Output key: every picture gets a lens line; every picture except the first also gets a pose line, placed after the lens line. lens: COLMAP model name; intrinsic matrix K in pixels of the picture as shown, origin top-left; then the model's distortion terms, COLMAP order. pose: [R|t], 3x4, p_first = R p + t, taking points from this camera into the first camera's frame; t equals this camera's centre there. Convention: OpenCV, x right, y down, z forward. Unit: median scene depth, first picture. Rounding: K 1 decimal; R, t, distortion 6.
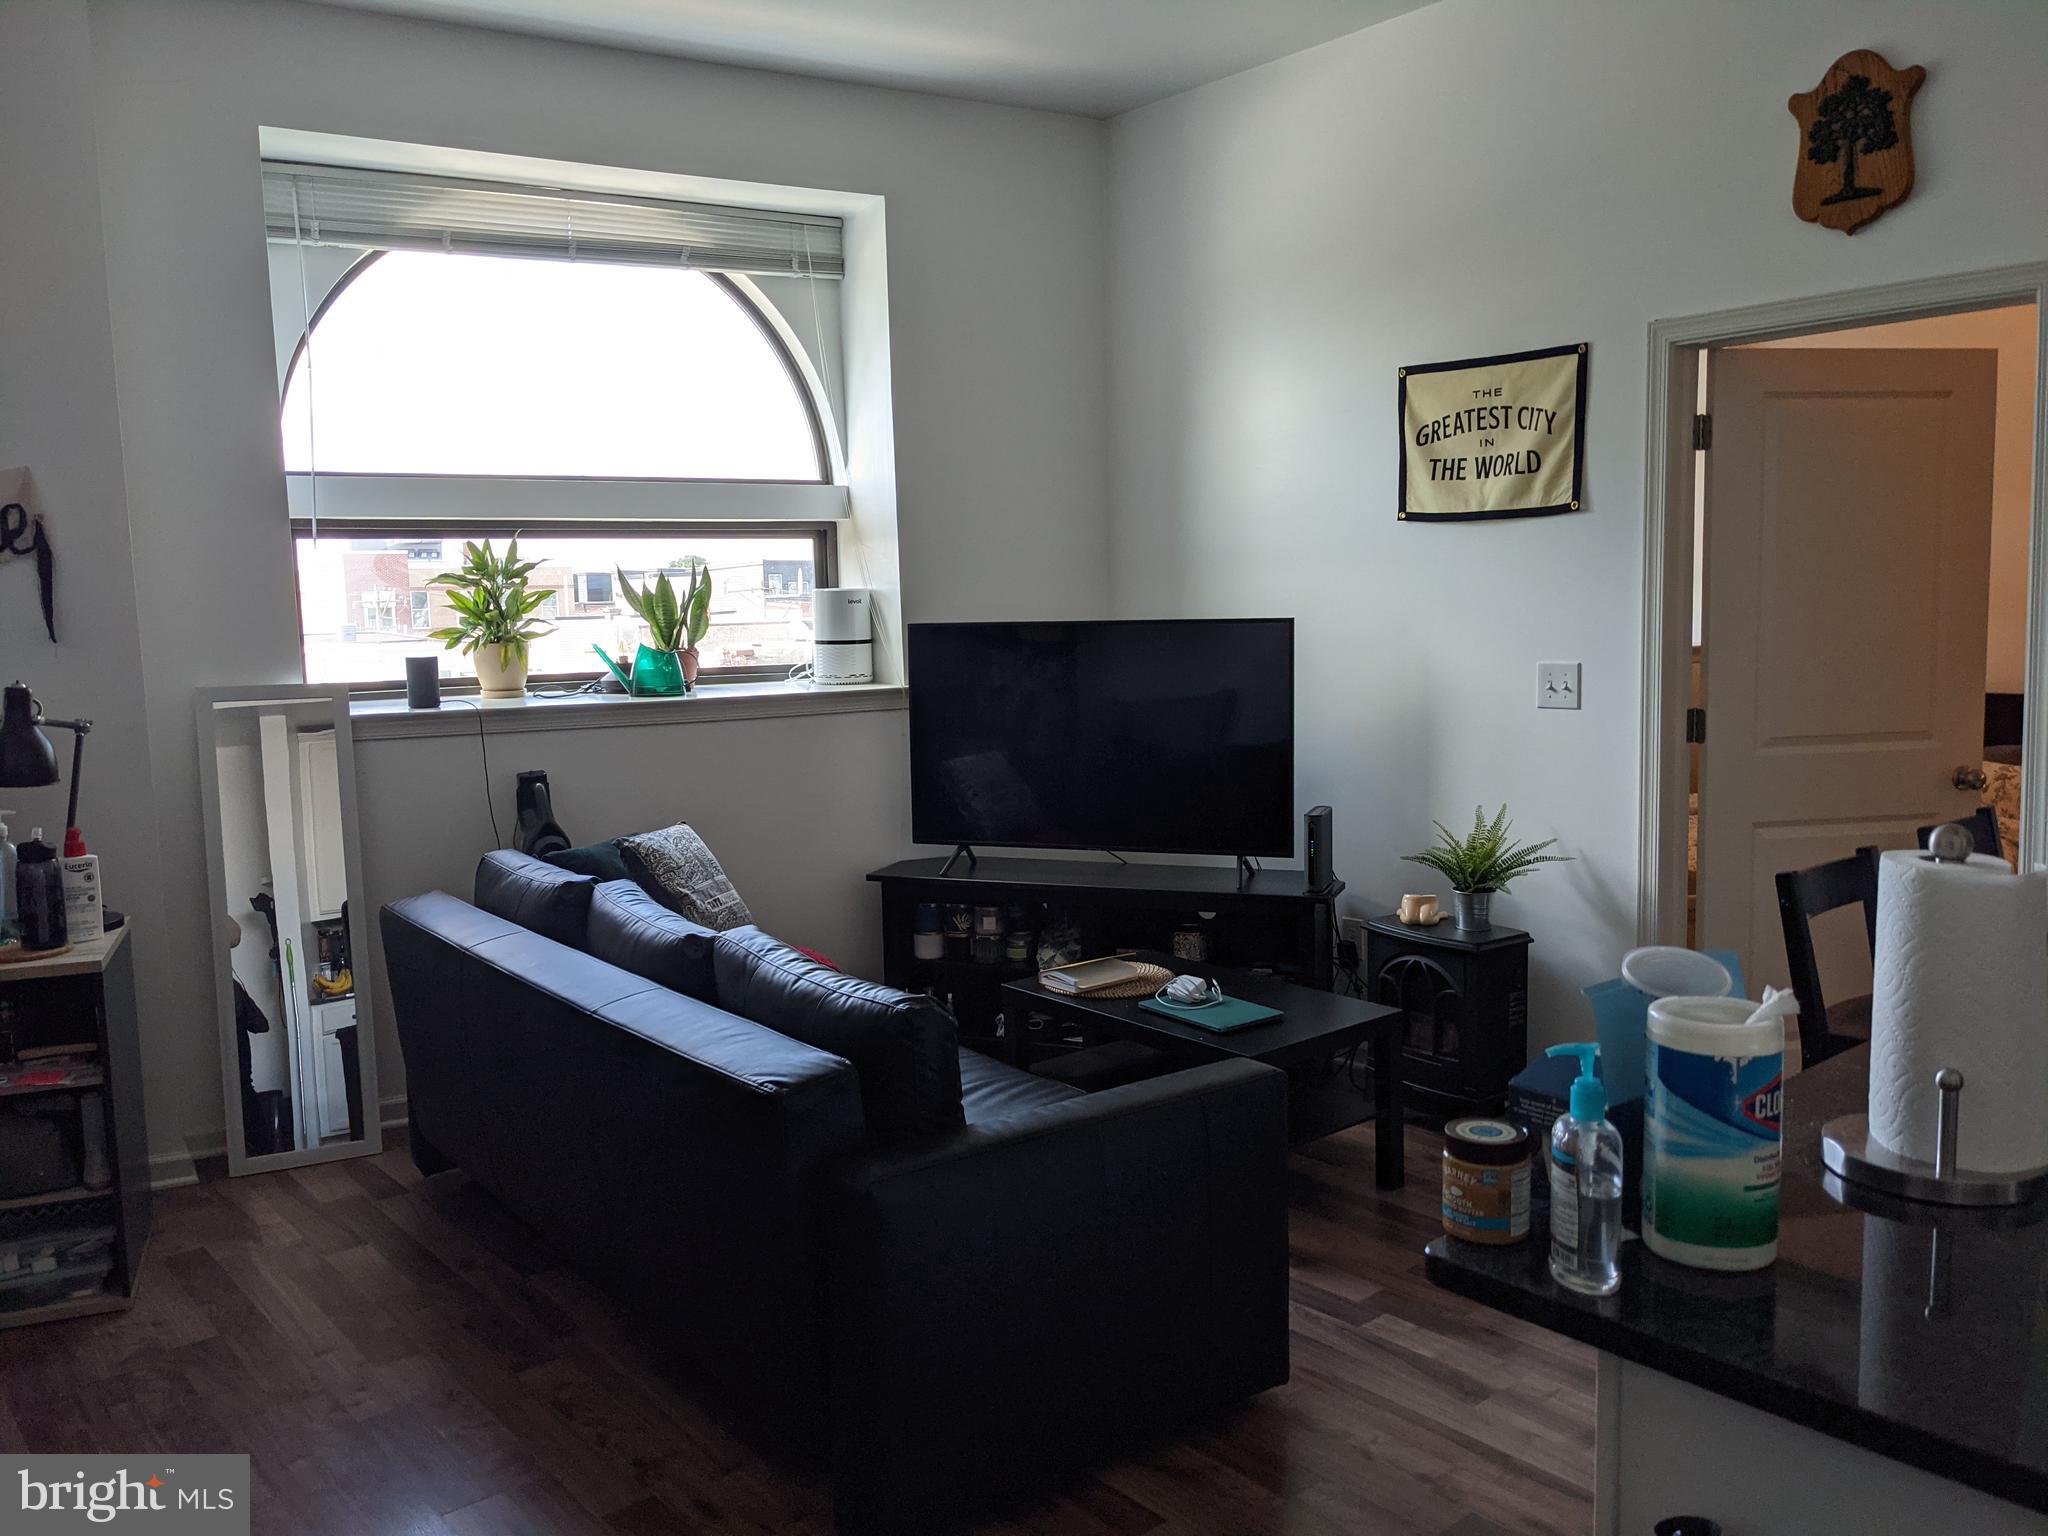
lens RADIAL K [[1679.6, 0, 1048.5], [0, 1679.6, 770.2], [0, 0, 1]] dist [0.128426, -0.148616]
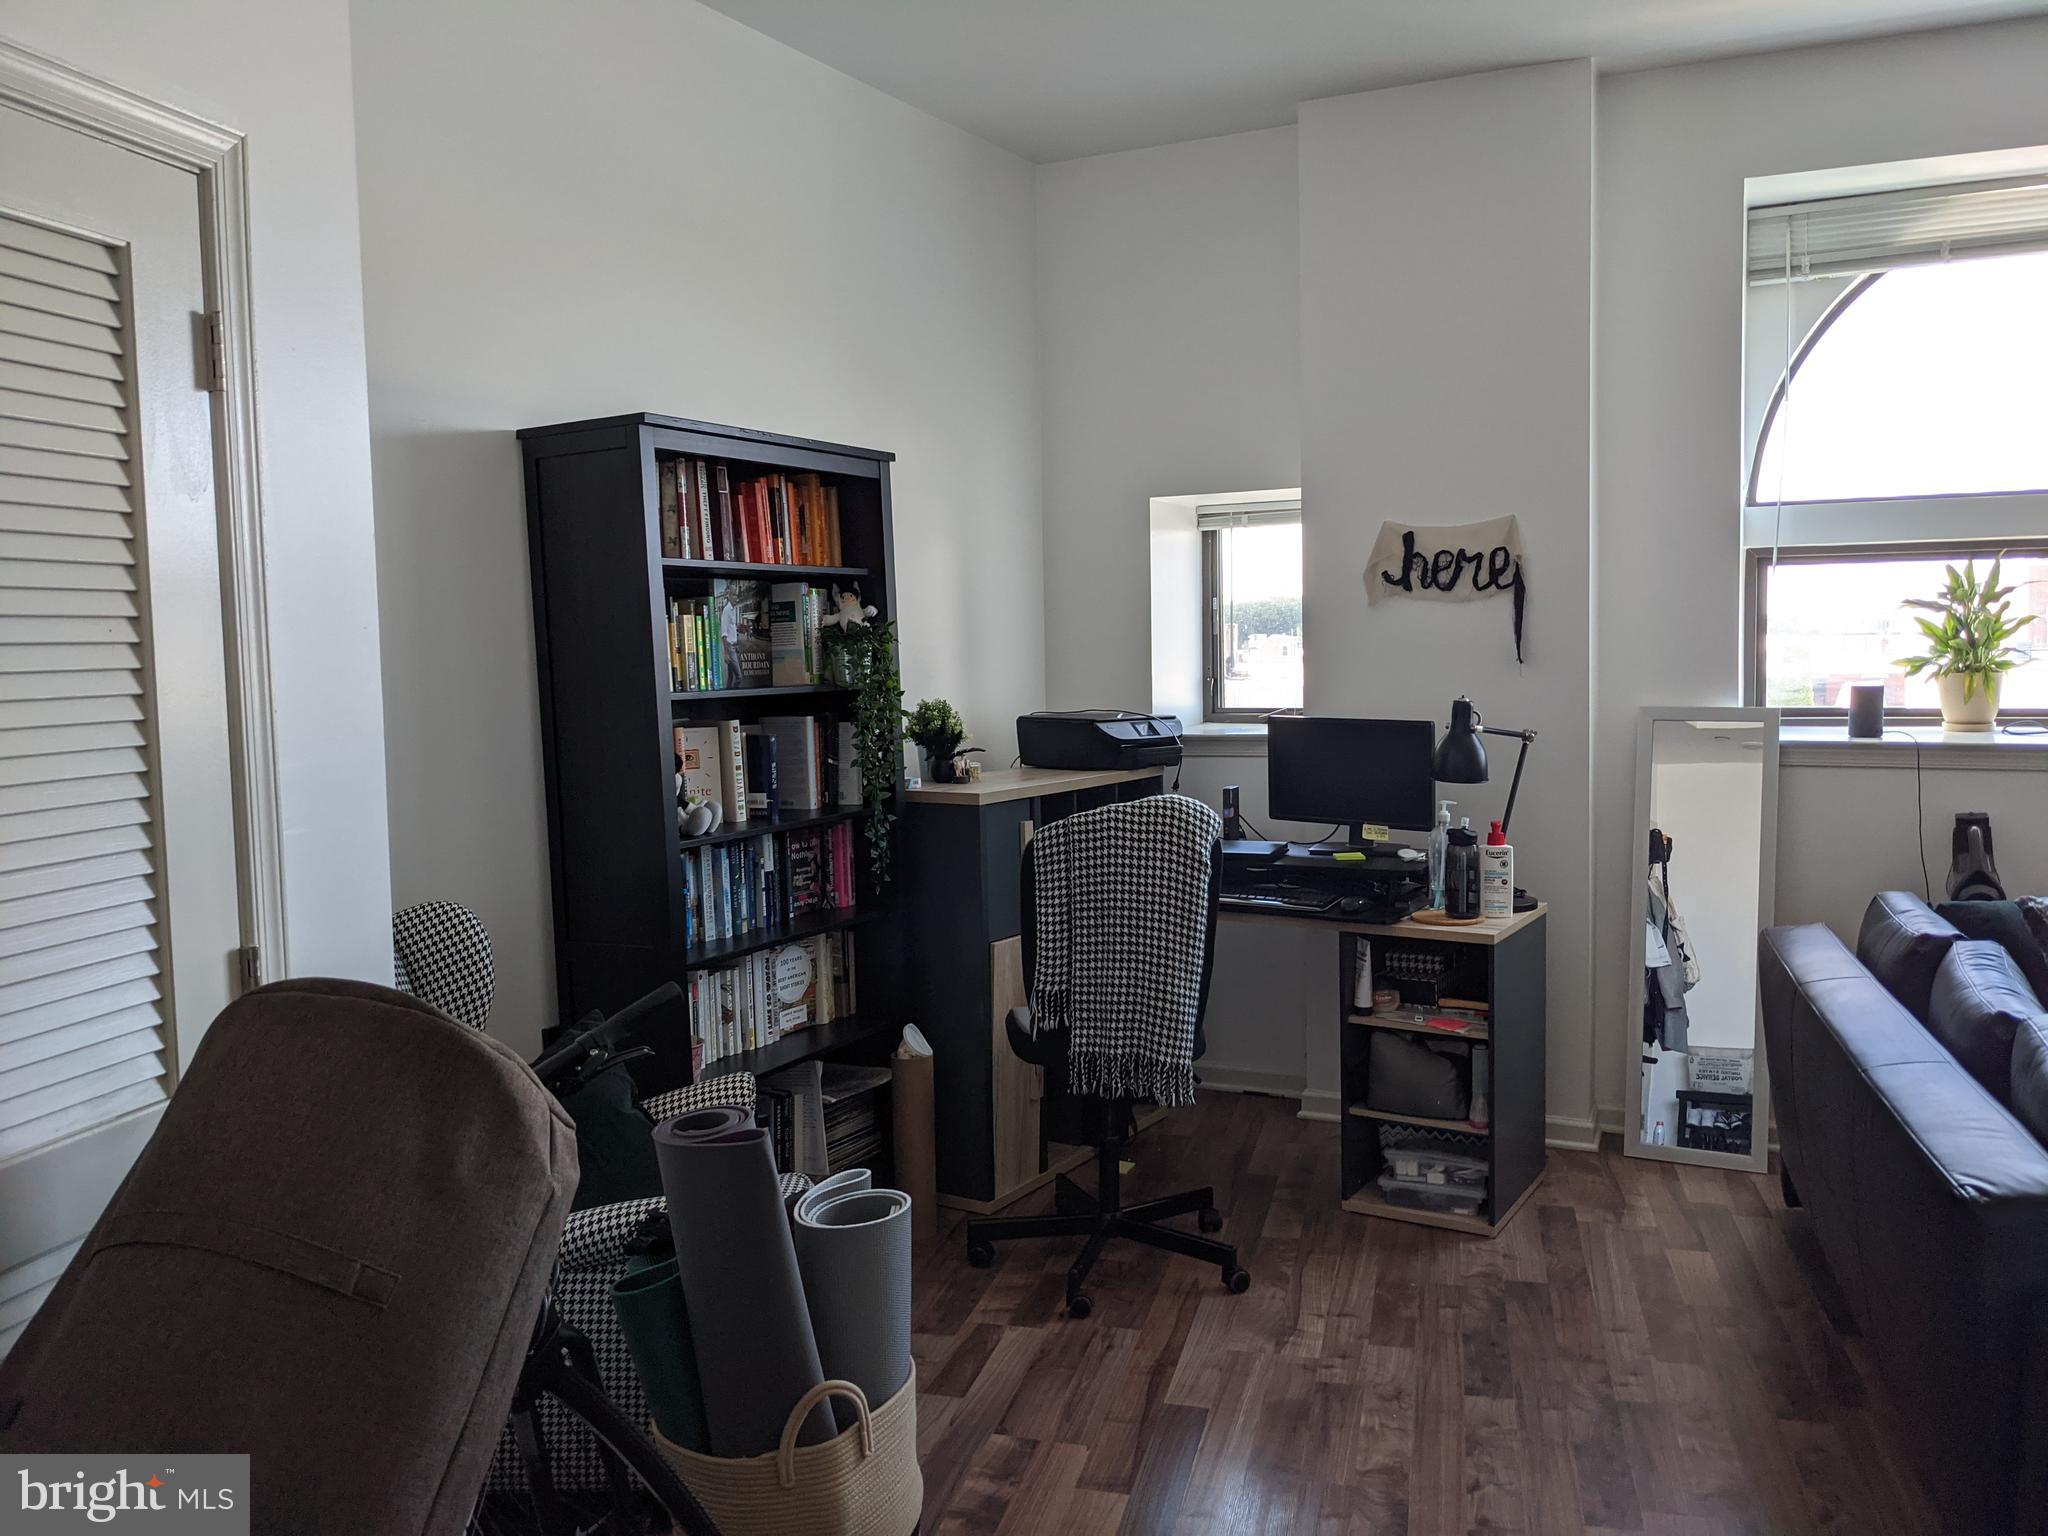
lens RADIAL K [[1679.6, 0, 1048.5], [0, 1679.6, 770.2], [0, 0, 1]] dist [0.128426, -0.148616]
pose [[0.609293, 0.079571, -0.788943, 0.139659], [-0.086157, 0.995705, 0.033886, -0.012167], [0.788251, 0.047327, 0.613532, 0.035494]]
